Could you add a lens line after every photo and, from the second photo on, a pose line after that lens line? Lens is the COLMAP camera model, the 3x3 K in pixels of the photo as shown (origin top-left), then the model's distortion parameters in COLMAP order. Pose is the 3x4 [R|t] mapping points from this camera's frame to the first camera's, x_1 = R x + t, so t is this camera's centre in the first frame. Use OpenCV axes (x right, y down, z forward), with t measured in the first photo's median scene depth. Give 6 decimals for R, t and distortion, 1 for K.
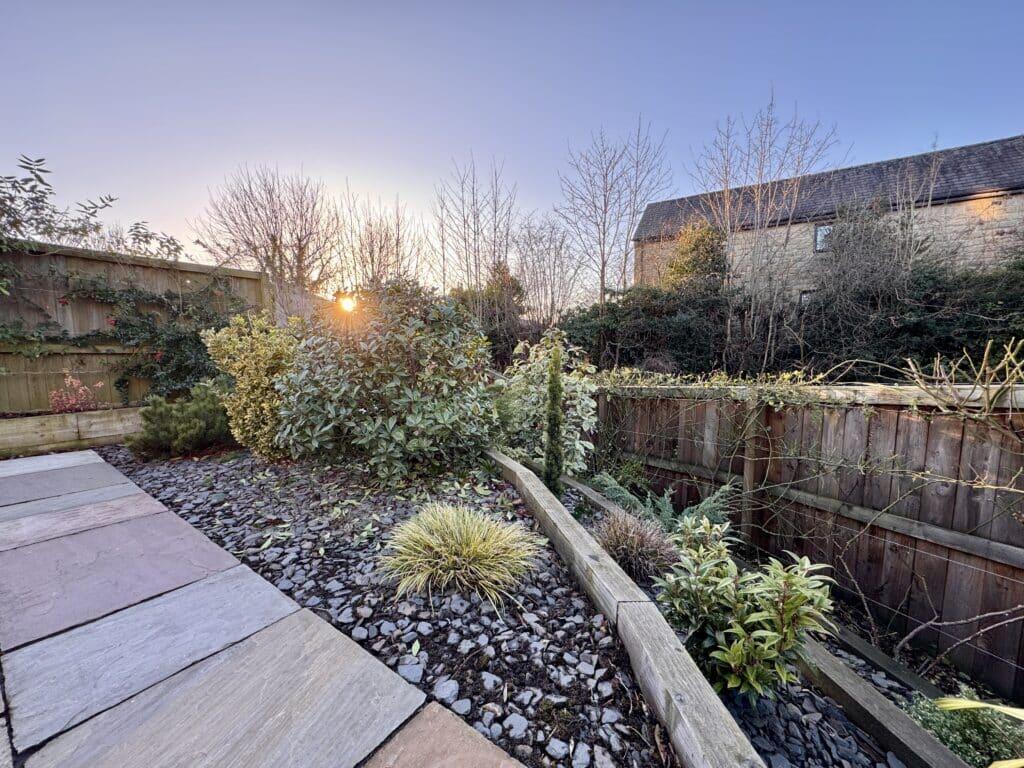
lens RADIAL K [[410.2, 0, 511.2], [0, 410.2, 386.8], [0, 0, 1]] dist [0.000069, -0.000001]
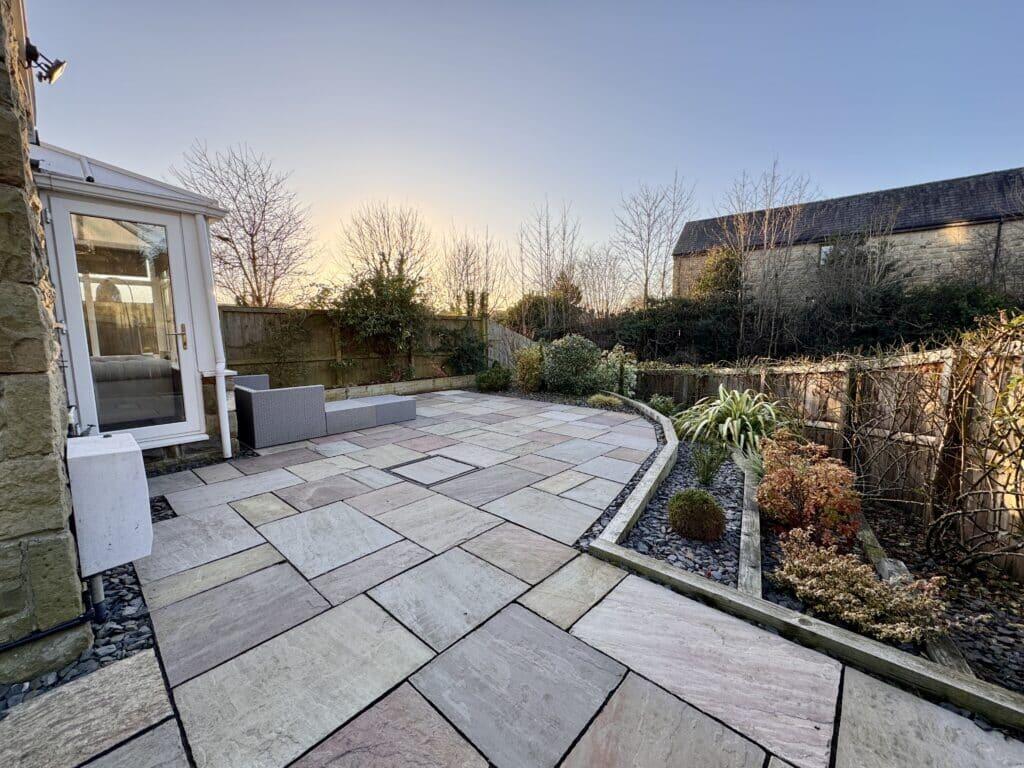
lens RADIAL K [[410.2, 0, 513.9], [0, 410.2, 383.8], [0, 0, 1]] dist [0.000069, -0.000001]
pose [[0.994987, 0.009201, -0.099581, -0.071603], [-0.006767, 0.999671, 0.024751, 0.008246], [0.099776, -0.023953, 0.994722, -0.390416]]
